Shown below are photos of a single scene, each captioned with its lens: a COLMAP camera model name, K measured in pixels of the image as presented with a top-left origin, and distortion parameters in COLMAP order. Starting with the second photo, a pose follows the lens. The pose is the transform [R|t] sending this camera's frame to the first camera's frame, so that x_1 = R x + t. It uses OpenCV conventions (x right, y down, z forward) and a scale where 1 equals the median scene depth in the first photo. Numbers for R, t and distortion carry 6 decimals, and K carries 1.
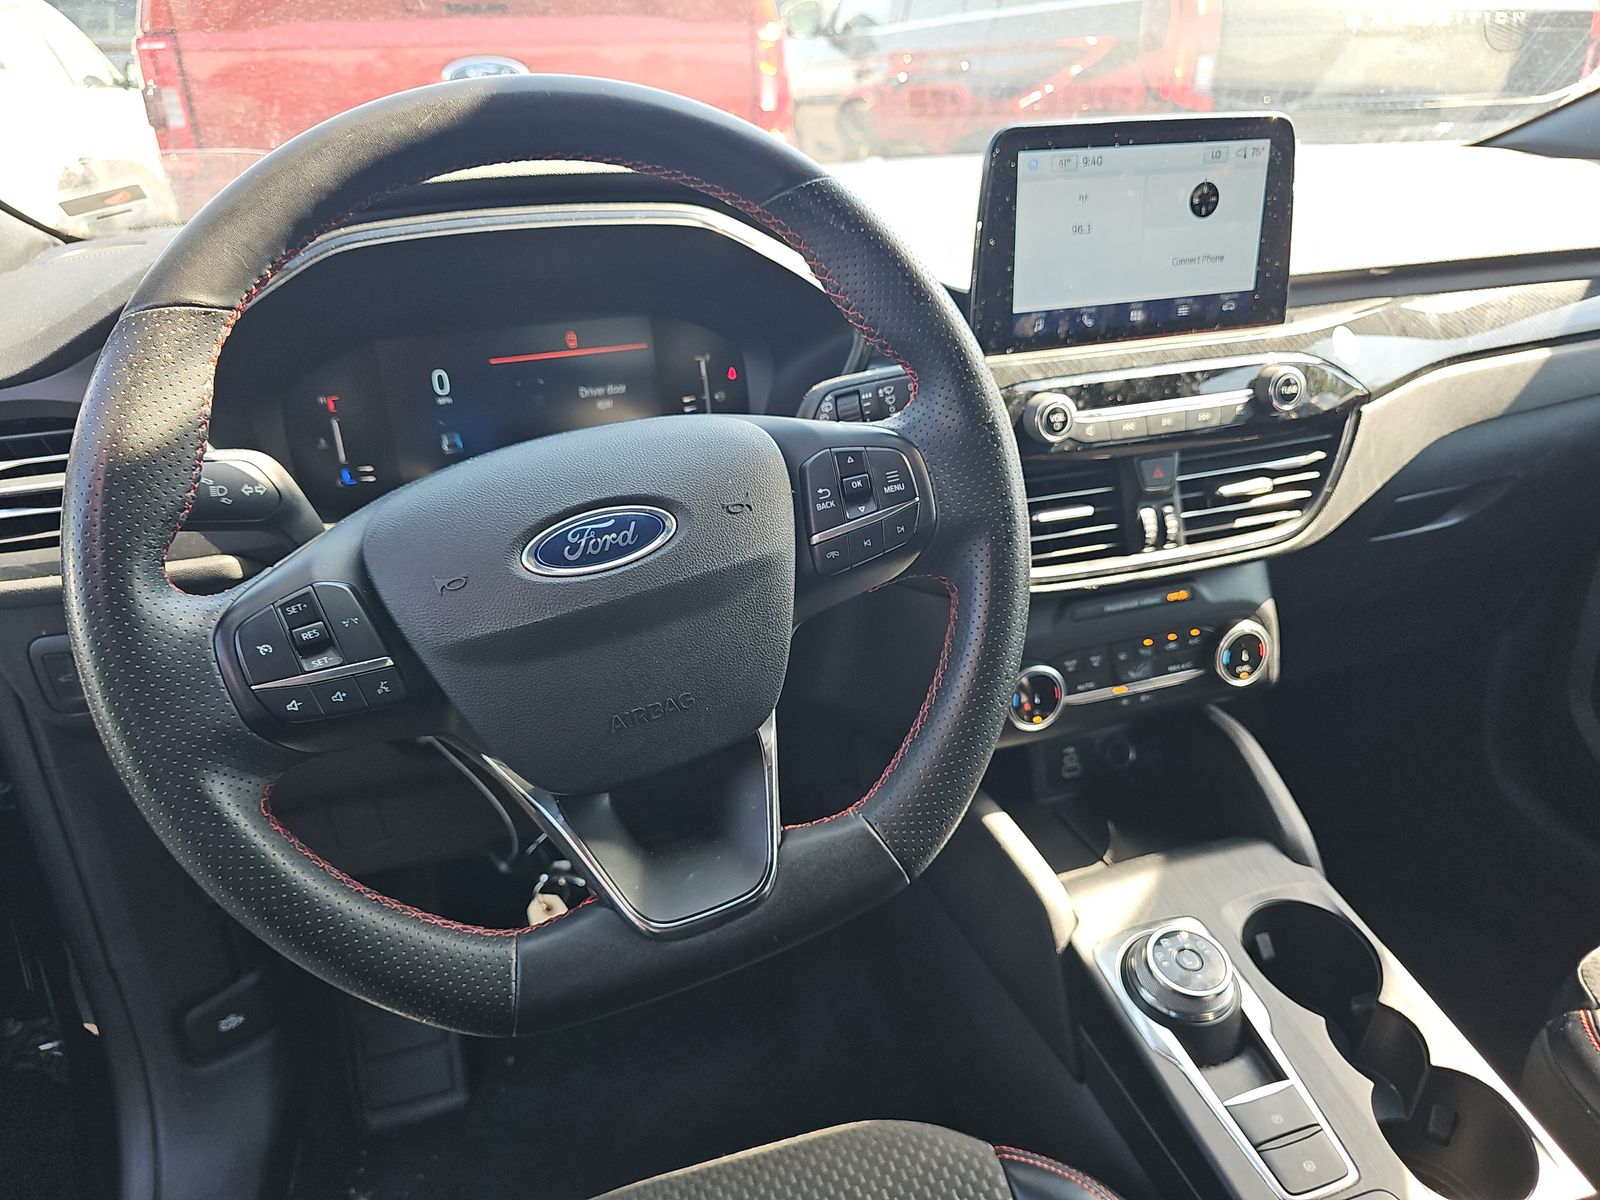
lens RADIAL K [[1070.0, 0, 791.5], [0, 1070.0, 604.5], [0, 0, 1]] dist [0.003409, -0.007336]
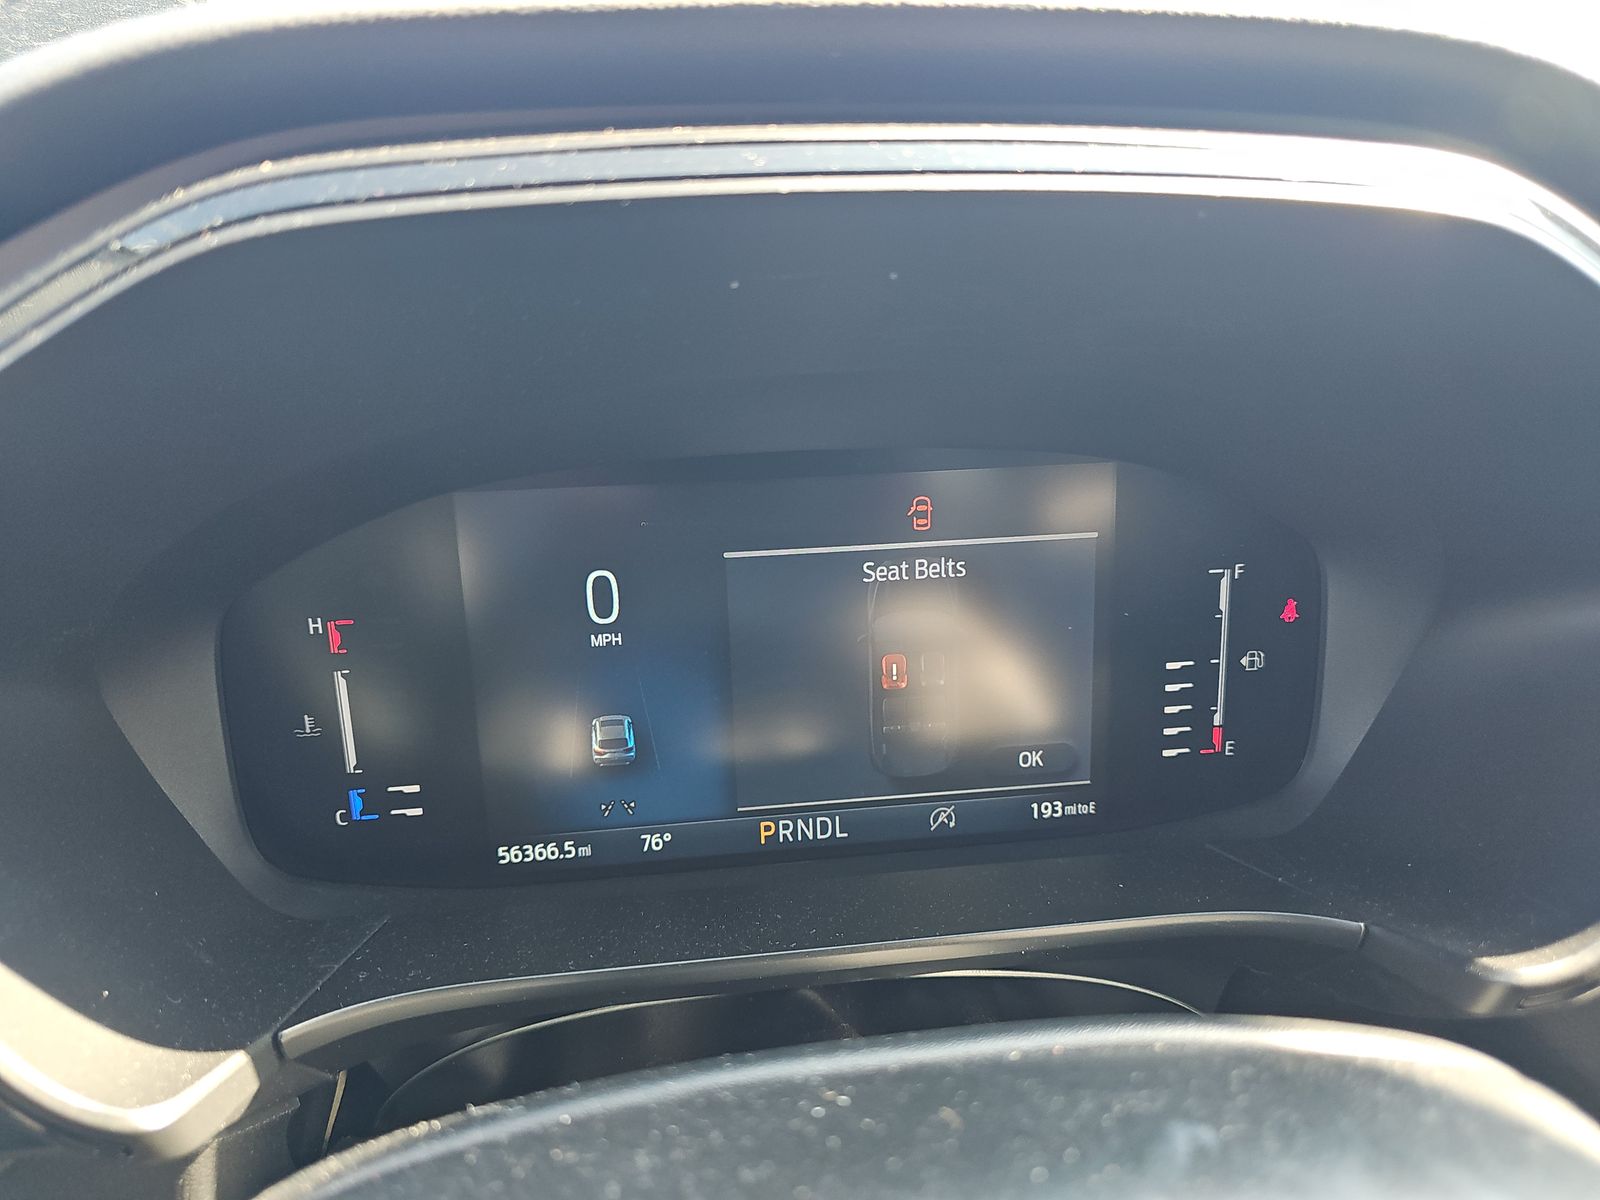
lens RADIAL K [[1070.0, 0, 803.6], [0, 1070.0, 590.0], [0, 0, 1]] dist [0.003409, -0.007336]
pose [[0.981371, 0.090500, -0.169469, -0.199160], [-0.103185, 0.992363, -0.067586, -0.207498], [0.162059, 0.083814, 0.983215, 0.664963]]
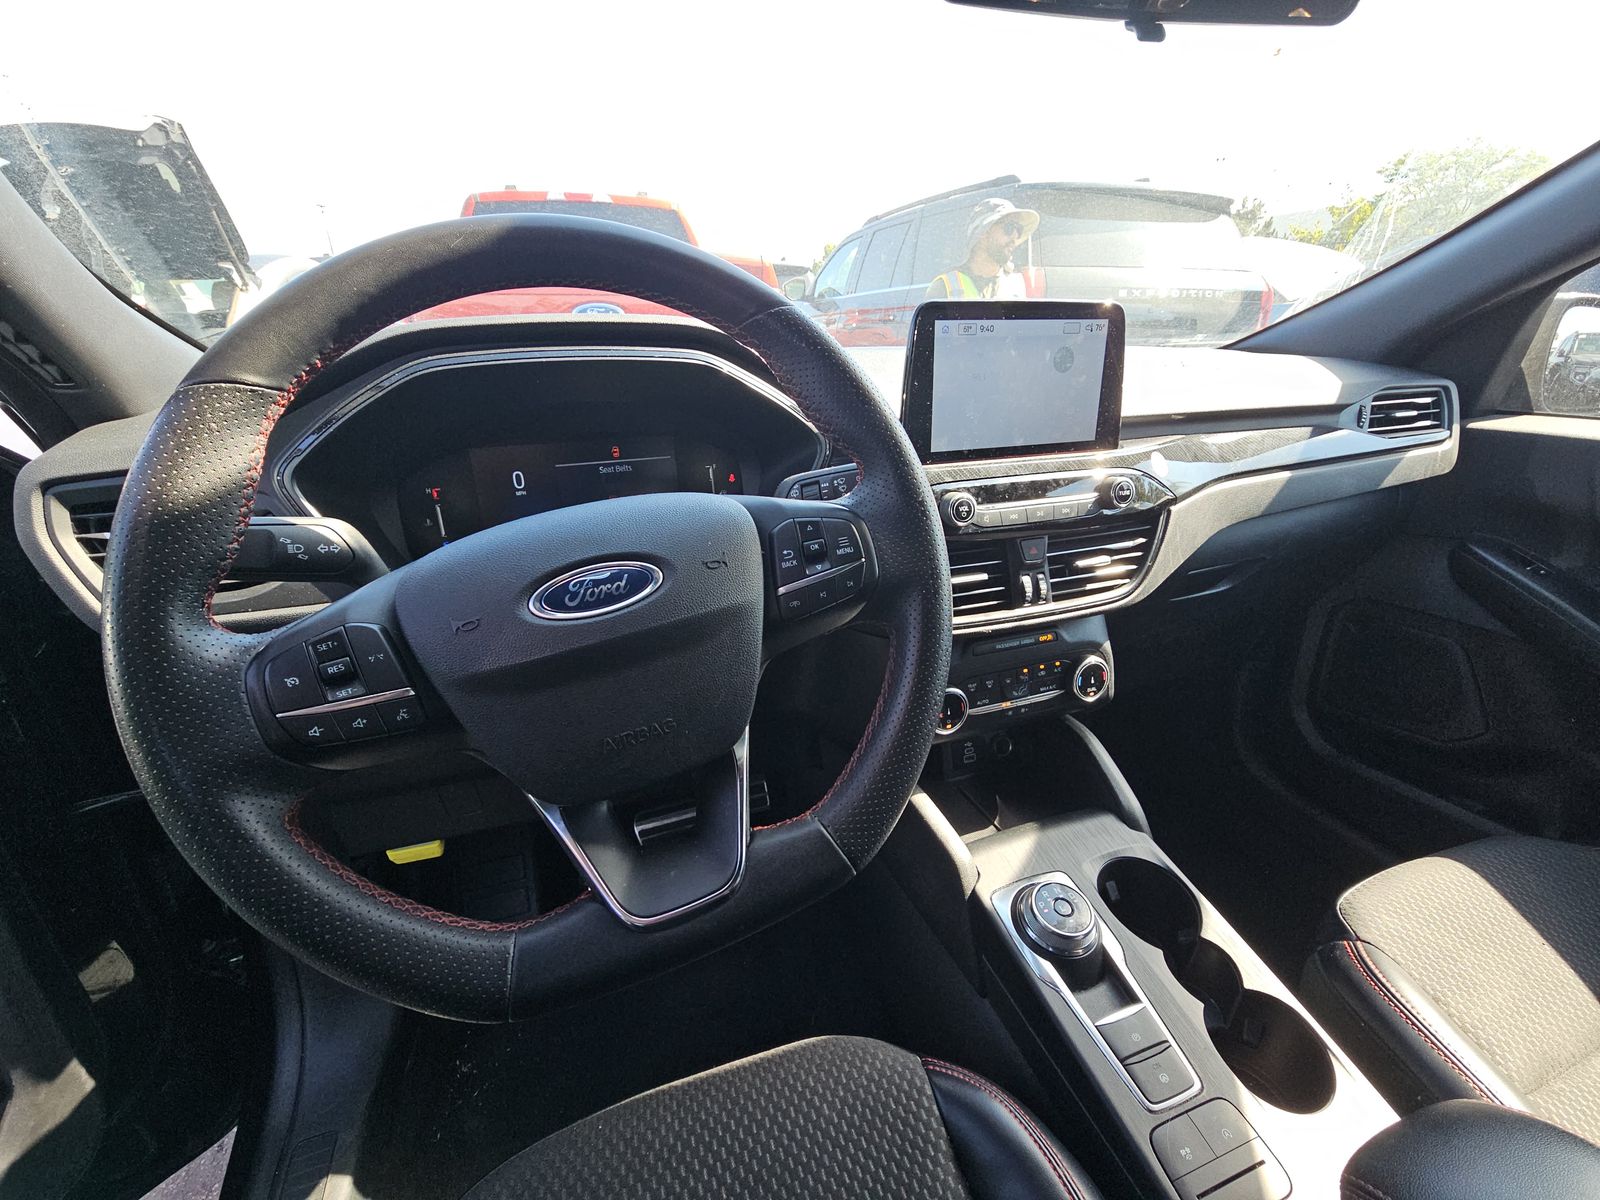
lens RADIAL K [[649.9, 0, 801.3], [0, 649.9, 605.1], [0, 0, 1]] dist [-0.000348, -0.001933]
pose [[0.999721, 0.006958, 0.022581, 0.020837], [-0.005722, 0.998507, -0.054329, -0.003102], [-0.022925, 0.054184, 0.998268, 0.179358]]
